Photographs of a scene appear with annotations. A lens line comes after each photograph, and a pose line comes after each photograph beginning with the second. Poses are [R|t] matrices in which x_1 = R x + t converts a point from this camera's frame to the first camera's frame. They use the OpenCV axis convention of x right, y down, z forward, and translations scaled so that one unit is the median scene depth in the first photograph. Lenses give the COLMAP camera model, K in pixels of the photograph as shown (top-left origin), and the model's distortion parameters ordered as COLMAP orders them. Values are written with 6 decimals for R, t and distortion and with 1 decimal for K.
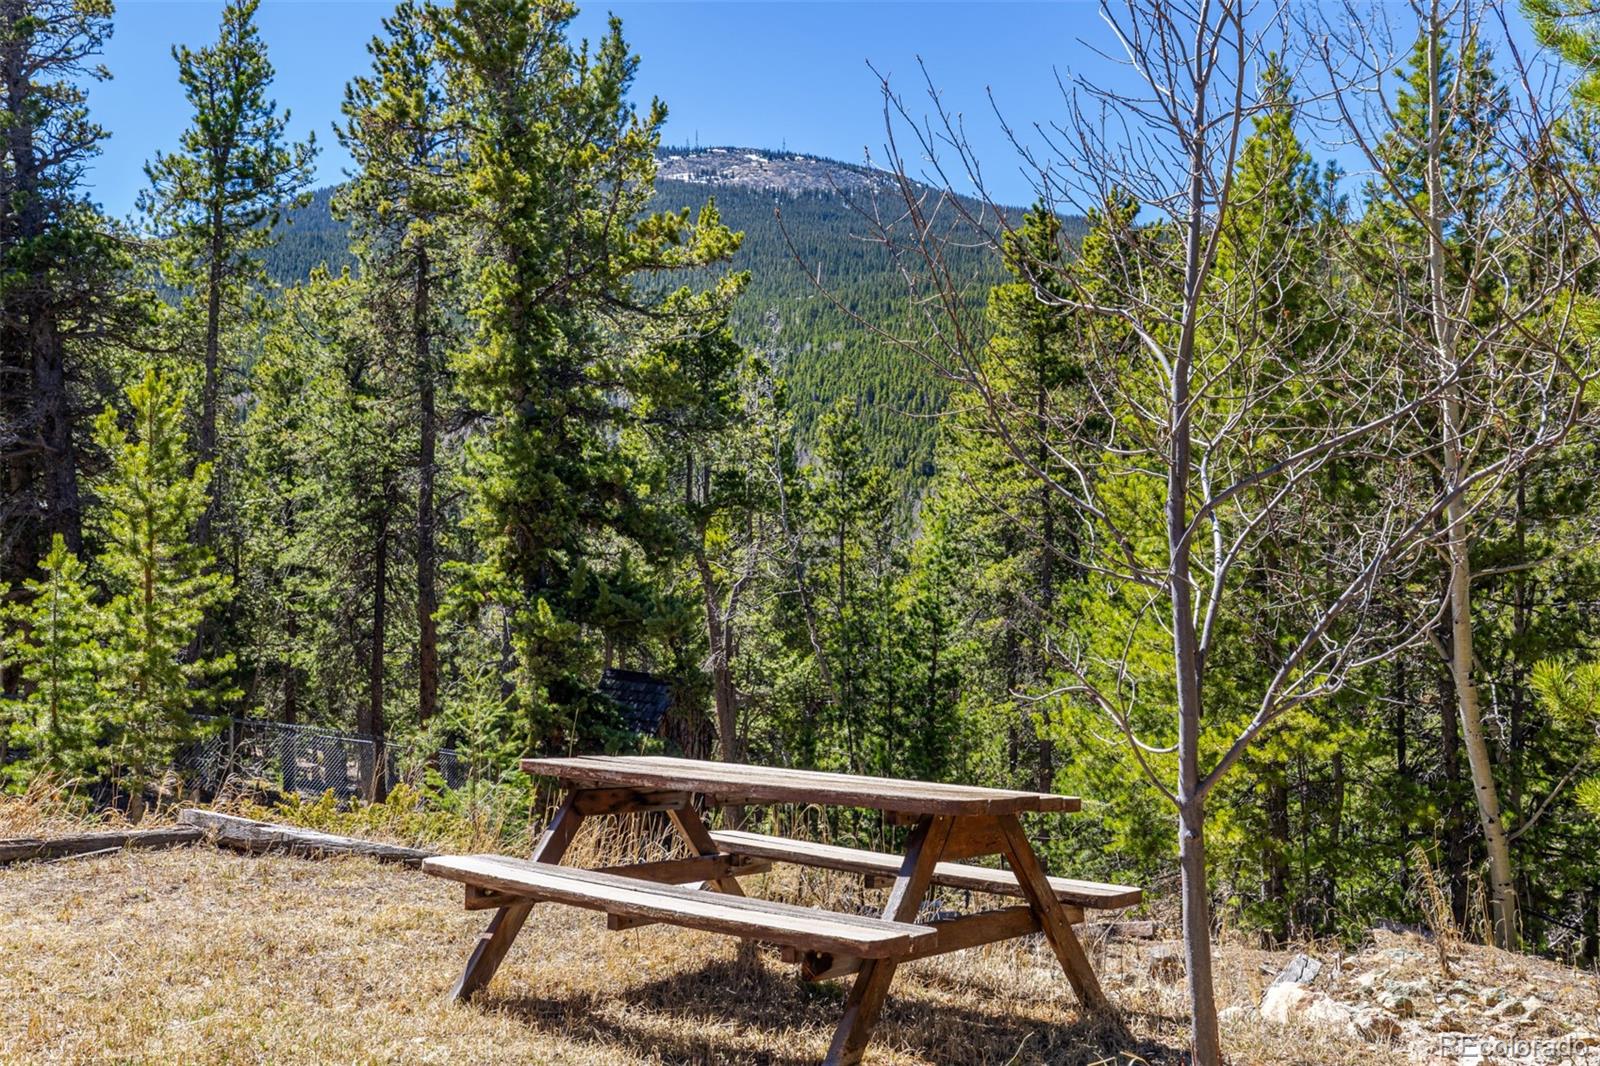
lens RADIAL K [[1379.6, 0, 799.9], [0, 1379.6, 531.3], [0, 0, 1]] dist [0.000546, 0.000827]
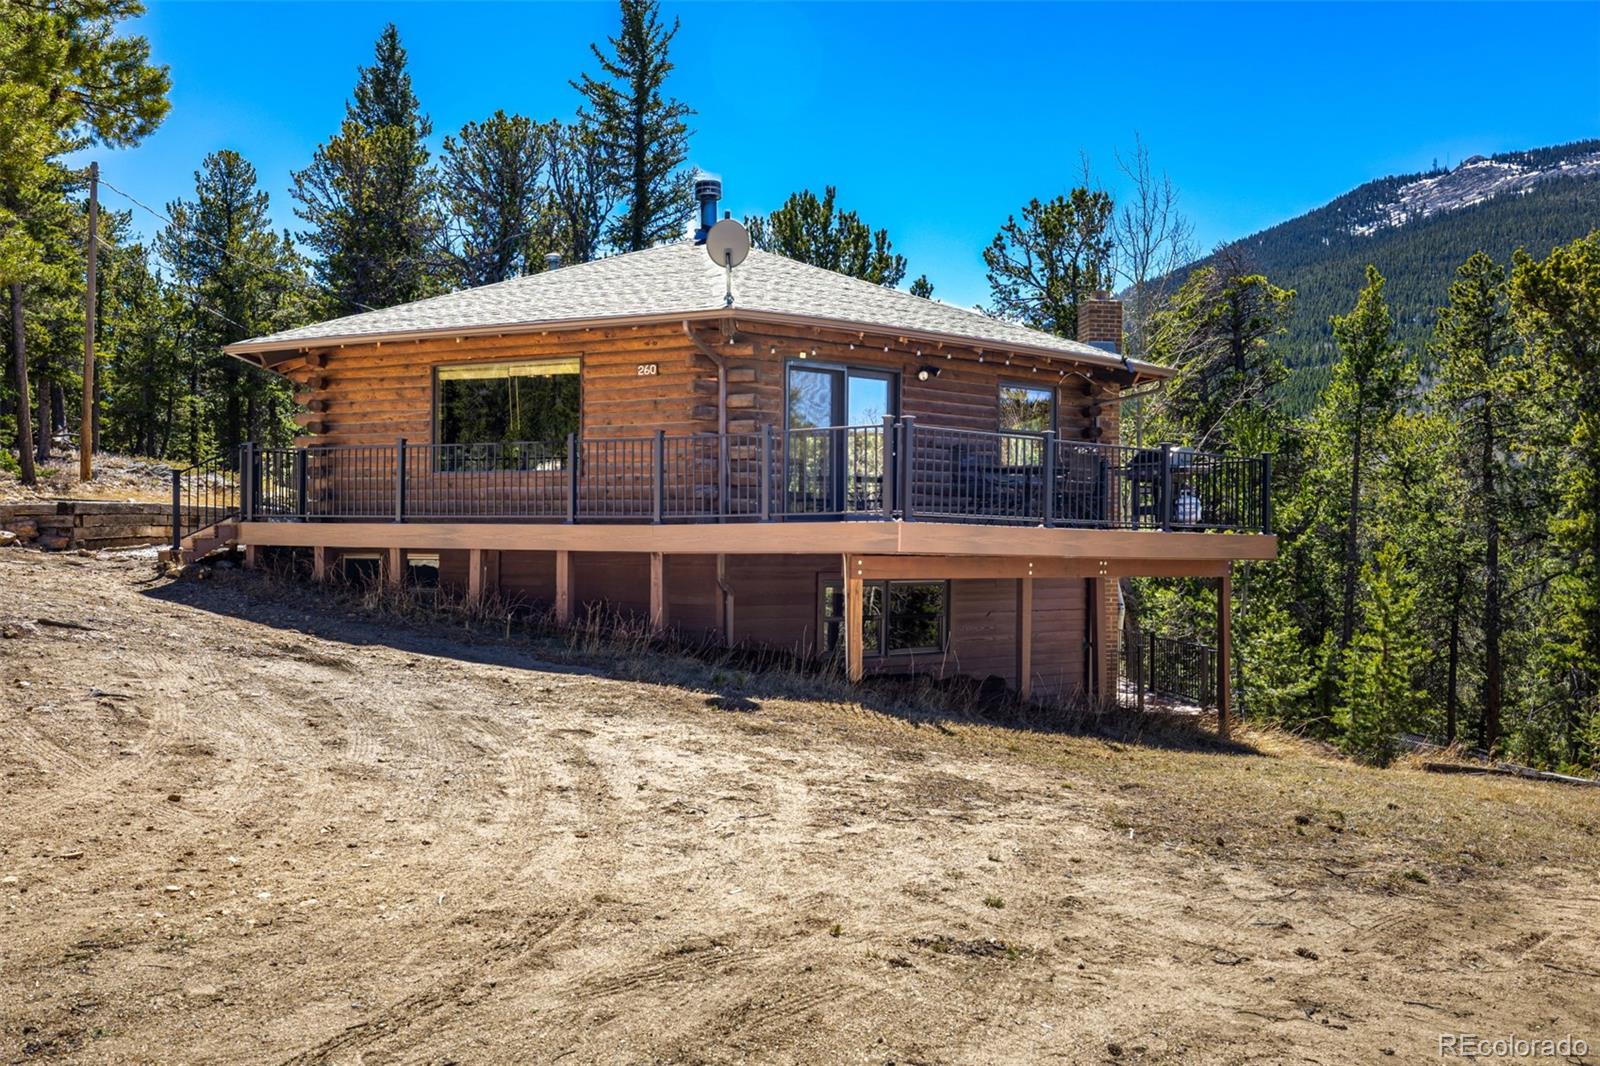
lens RADIAL K [[1240.3, 0, 798.9], [0, 1240.3, 538.3], [0, 0, 1]] dist [0.010994, 0.002399]
pose [[0.772146, -0.000931, -0.635445, 0.009604], [-0.005713, 0.999948, -0.008408, -0.090418], [0.635420, 0.010123, 0.772101, -0.782012]]
